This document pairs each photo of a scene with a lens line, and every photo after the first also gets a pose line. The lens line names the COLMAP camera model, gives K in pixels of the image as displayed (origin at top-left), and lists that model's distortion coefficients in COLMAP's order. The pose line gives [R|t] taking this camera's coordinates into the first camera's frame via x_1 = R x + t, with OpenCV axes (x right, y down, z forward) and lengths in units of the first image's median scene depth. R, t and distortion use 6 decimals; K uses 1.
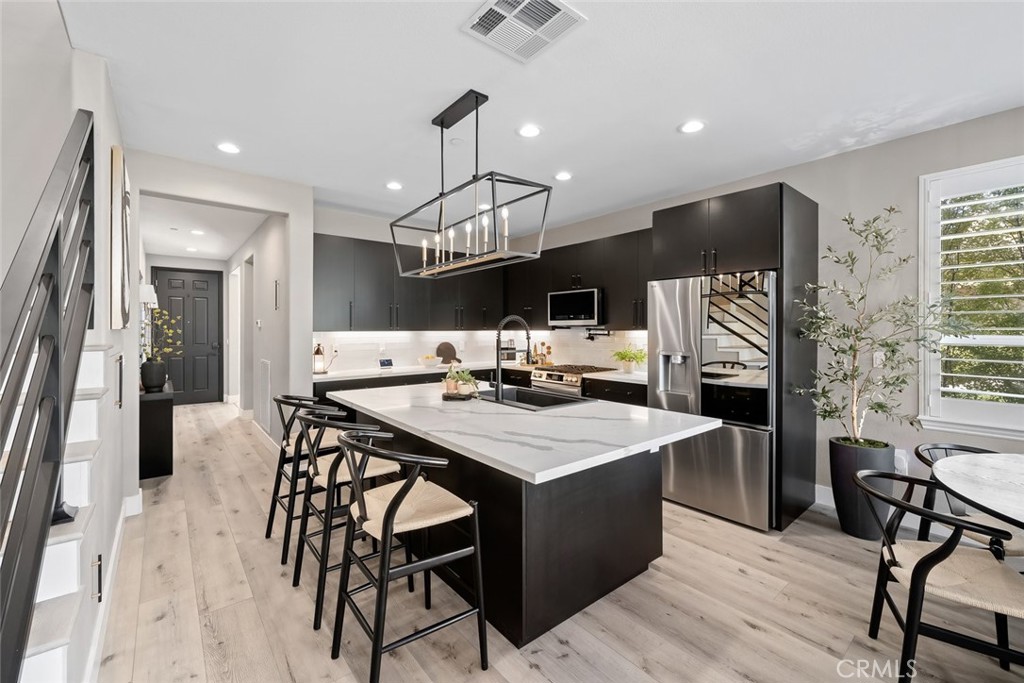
lens RADIAL K [[420.2, 0, 509.3], [0, 420.2, 329.2], [0, 0, 1]] dist [0.000777, 0.000069]
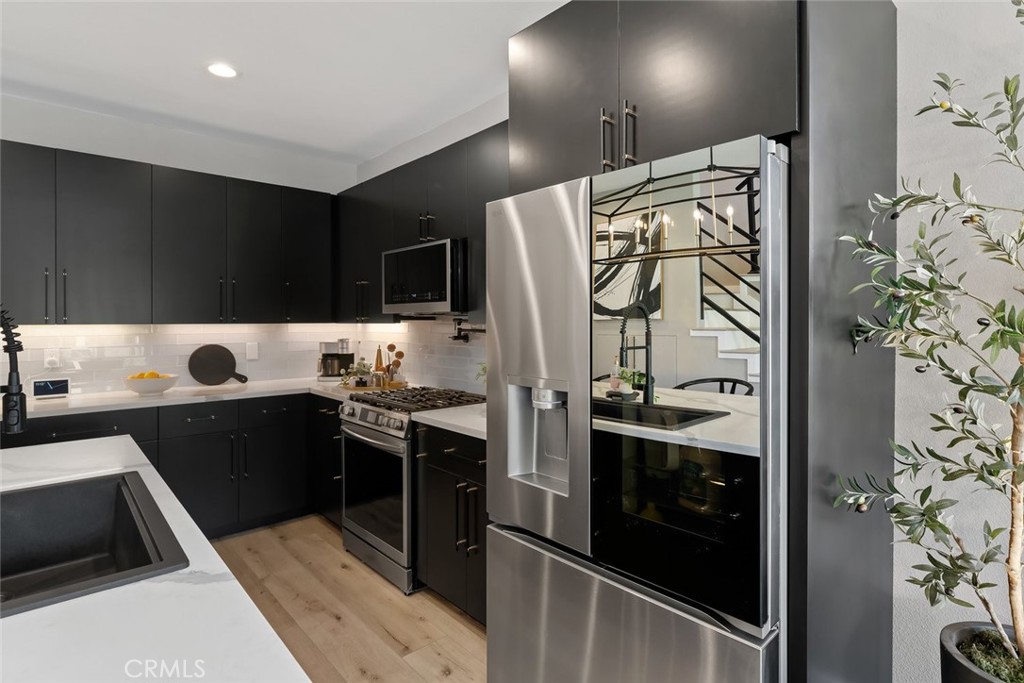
lens RADIAL K [[529.5, 0, 511.6], [0, 529.5, 317.9], [0, 0, 1]] dist [-0.001162, -0.000080]
pose [[0.999254, -0.000170, 0.038622, 0.254720], [0.000415, 0.999980, -0.006317, 0.000752], [-0.038620, 0.006329, 0.999234, 0.375424]]
